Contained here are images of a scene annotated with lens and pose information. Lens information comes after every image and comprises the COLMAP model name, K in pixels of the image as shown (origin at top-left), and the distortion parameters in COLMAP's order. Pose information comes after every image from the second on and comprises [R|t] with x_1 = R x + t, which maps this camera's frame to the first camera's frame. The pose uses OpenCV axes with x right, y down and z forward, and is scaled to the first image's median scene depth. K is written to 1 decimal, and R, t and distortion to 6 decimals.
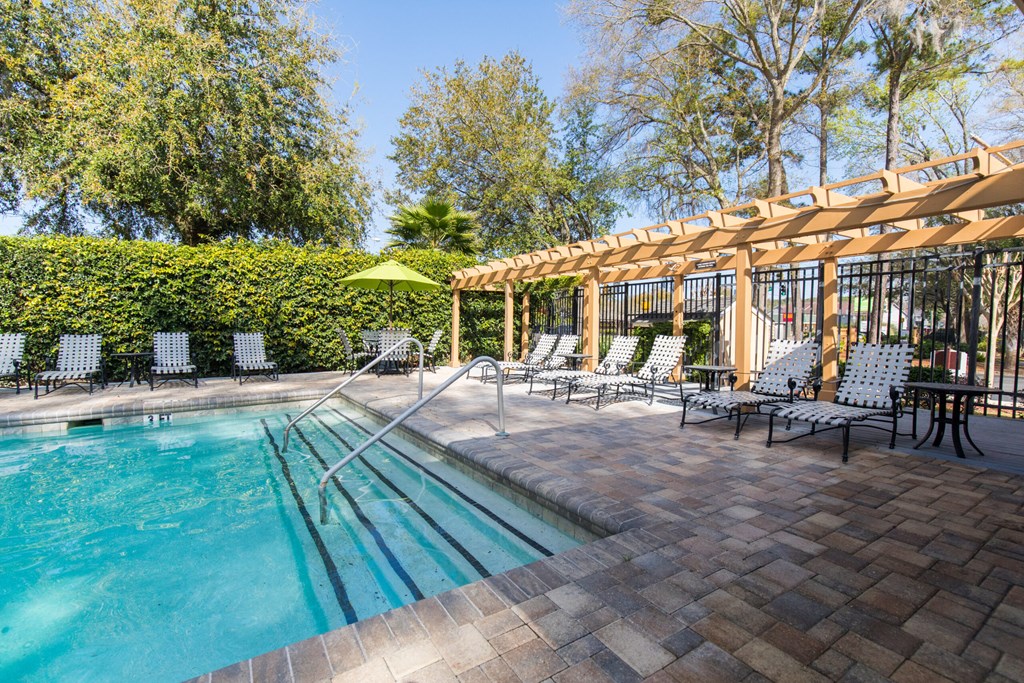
lens RADIAL K [[456.5, 0, 515.9], [0, 456.5, 345.2], [0, 0, 1]] dist [0.004811, 0.000302]
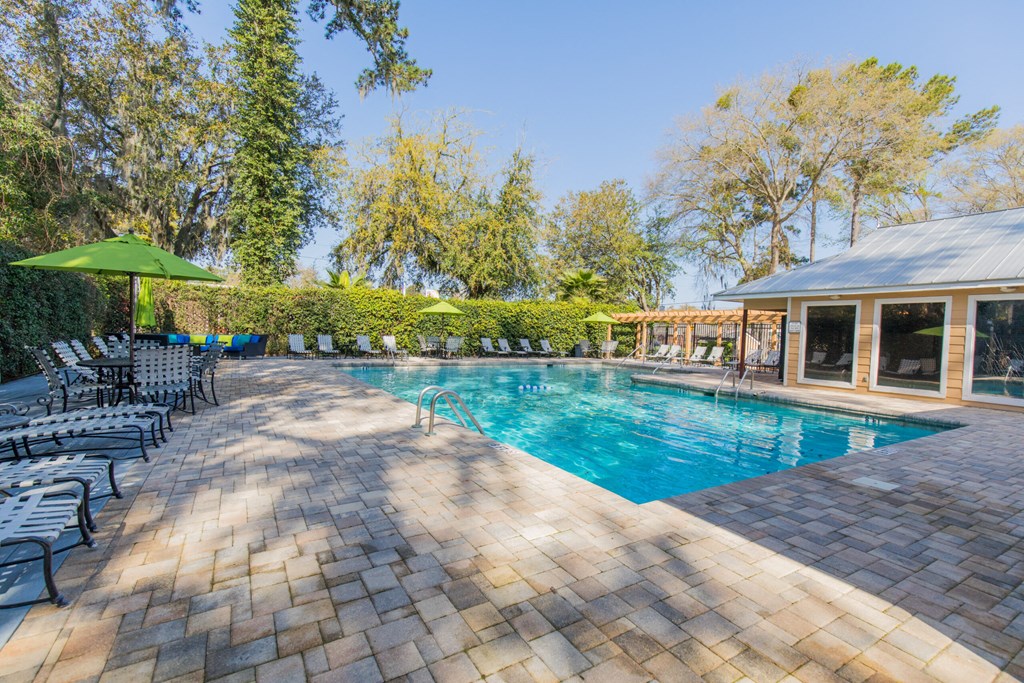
lens RADIAL K [[456.5, 0, 515.9], [0, 456.5, 345.2], [0, 0, 1]] dist [0.004811, 0.000302]
pose [[0.998364, 0.035250, -0.045014, -0.657304], [-0.036049, 0.999204, -0.017057, 0.052982], [0.044377, 0.018652, 0.998841, -1.582358]]
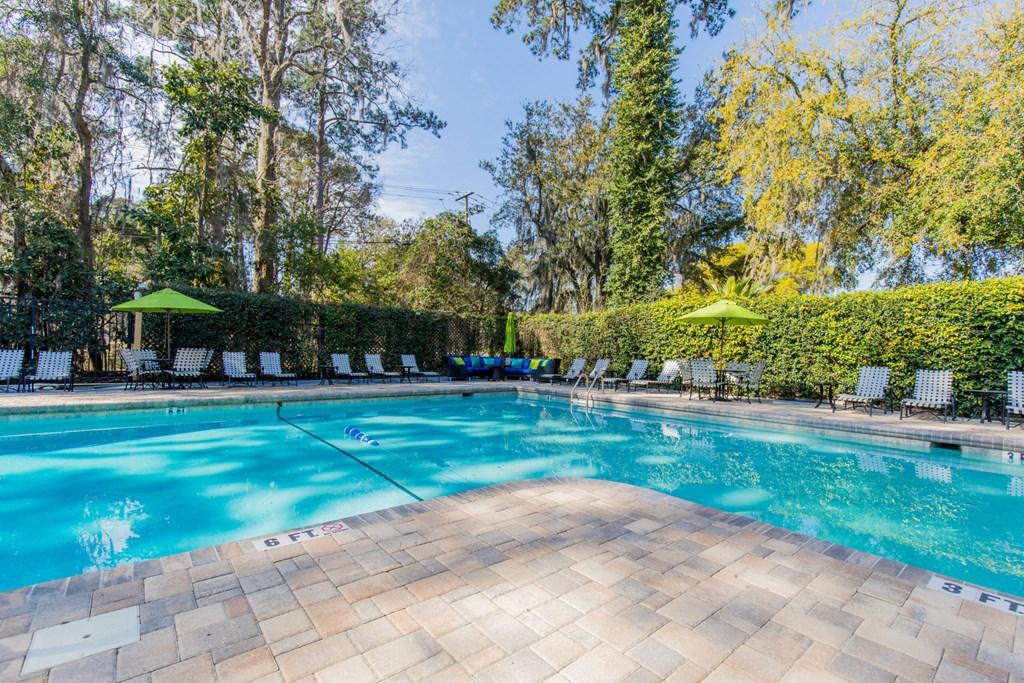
lens RADIAL K [[456.5, 0, 515.9], [0, 456.5, 345.2], [0, 0, 1]] dist [0.004811, 0.000302]
pose [[0.109926, -0.011782, -0.993870, 0.060112], [-0.069892, 0.997363, -0.019554, 0.008763], [0.991479, 0.071613, 0.108812, -0.136169]]
